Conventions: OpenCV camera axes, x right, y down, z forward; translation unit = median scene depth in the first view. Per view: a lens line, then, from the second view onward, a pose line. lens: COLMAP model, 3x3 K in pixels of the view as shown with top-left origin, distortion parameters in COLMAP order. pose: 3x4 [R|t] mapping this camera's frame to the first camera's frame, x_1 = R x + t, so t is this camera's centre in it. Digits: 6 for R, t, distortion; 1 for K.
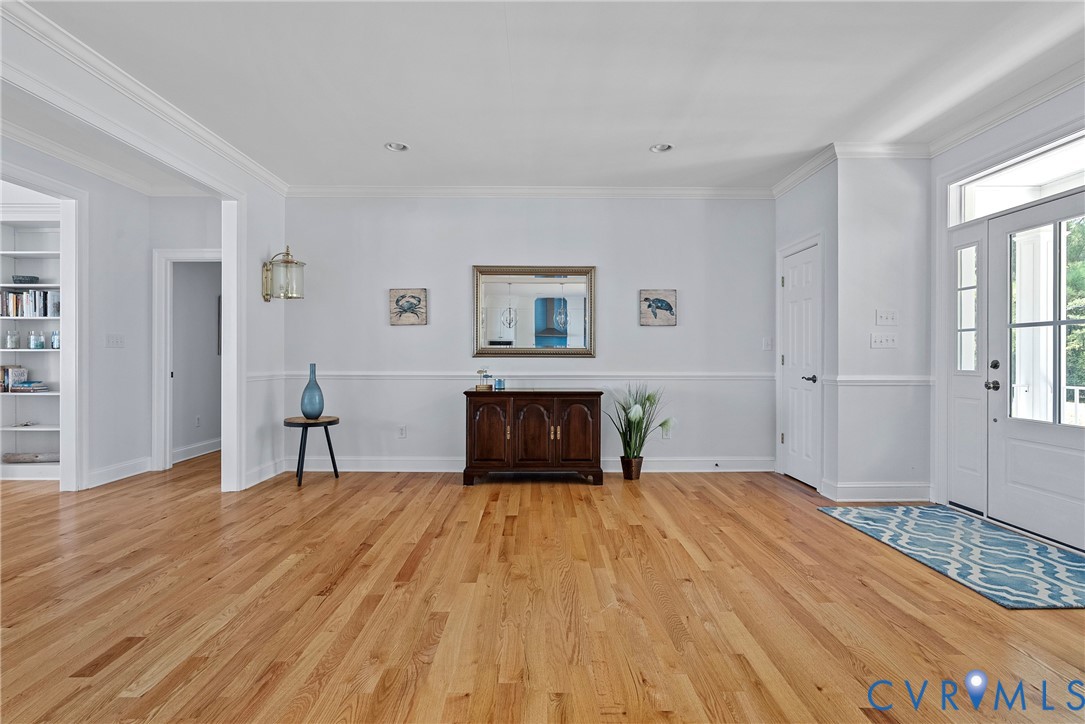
lens RADIAL K [[517.7, 0, 539.2], [0, 517.7, 359.7], [0, 0, 1]] dist [-0.012092, 0.002833]
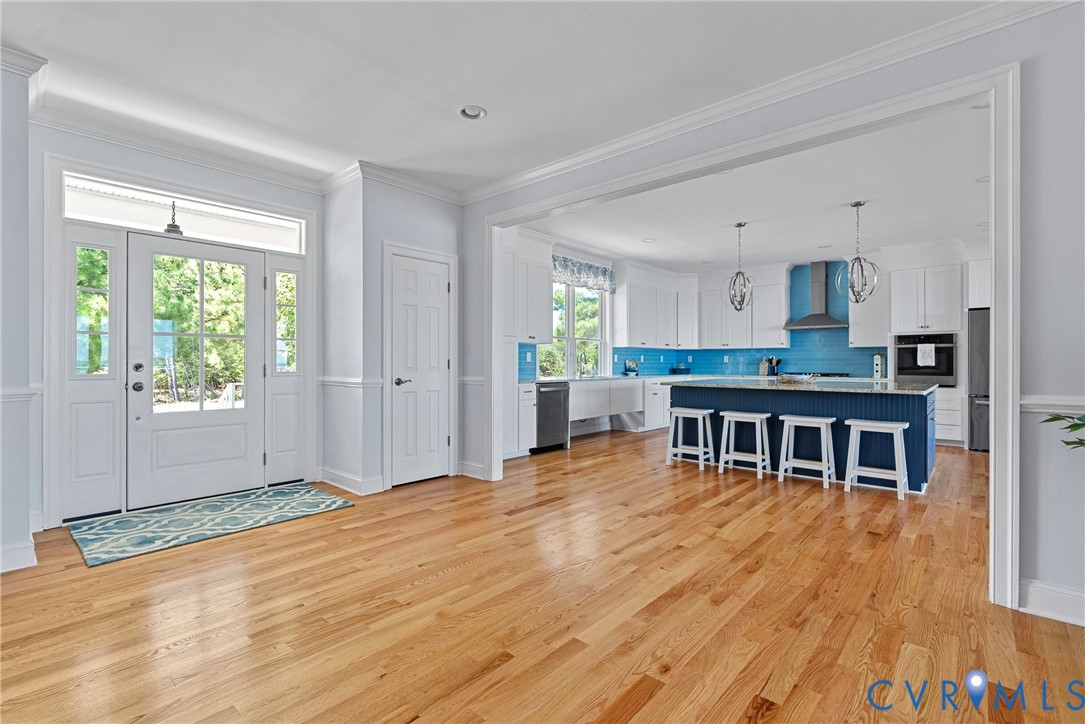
lens RADIAL K [[486.9, 0, 541.6], [0, 486.9, 361.9], [0, 0, 1]] dist [-0.005039, 0.002537]
pose [[-0.733112, -0.005442, 0.680086, -0.488511], [-0.001516, 0.999979, 0.006368, -0.010827], [-0.680106, 0.003637, -0.733104, 1.285873]]
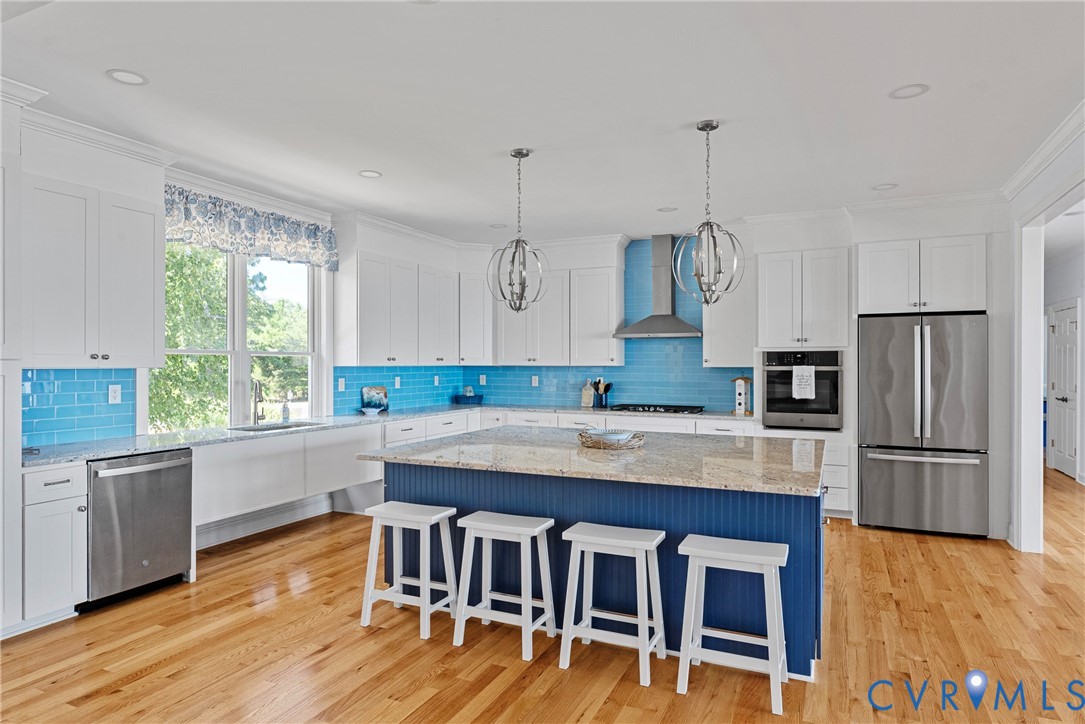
lens RADIAL K [[645.5, 0, 530.0], [0, 645.5, 366.4], [0, 0, 1]] dist [-0.003121, 0.007285]
pose [[-0.895193, -0.006764, 0.445627, -0.396639], [-0.002910, 0.999952, 0.009331, -0.093877], [-0.445669, 0.007056, -0.895170, 0.592704]]
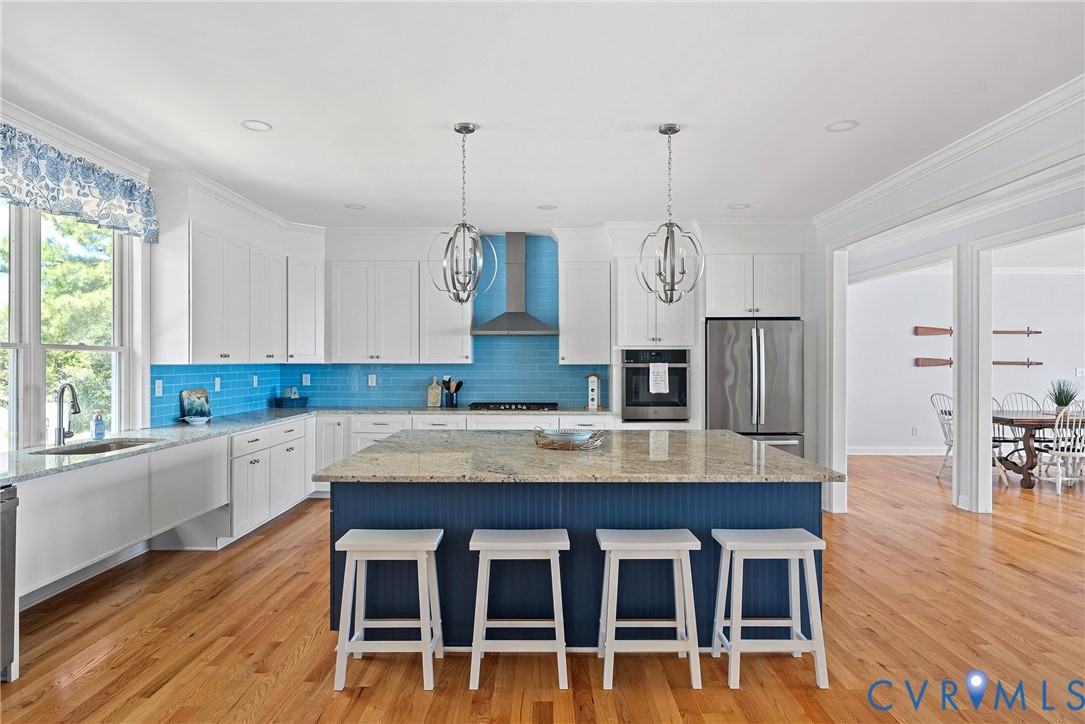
lens RADIAL K [[645.5, 0, 544.6], [0, 645.5, 360.7], [0, 0, 1]] dist [-0.003121, 0.007285]
pose [[-0.999651, -0.003790, 0.026133, 0.043659], [-0.003713, 0.999989, 0.002998, -0.091956], [-0.026145, 0.002900, -0.999654, 0.607341]]
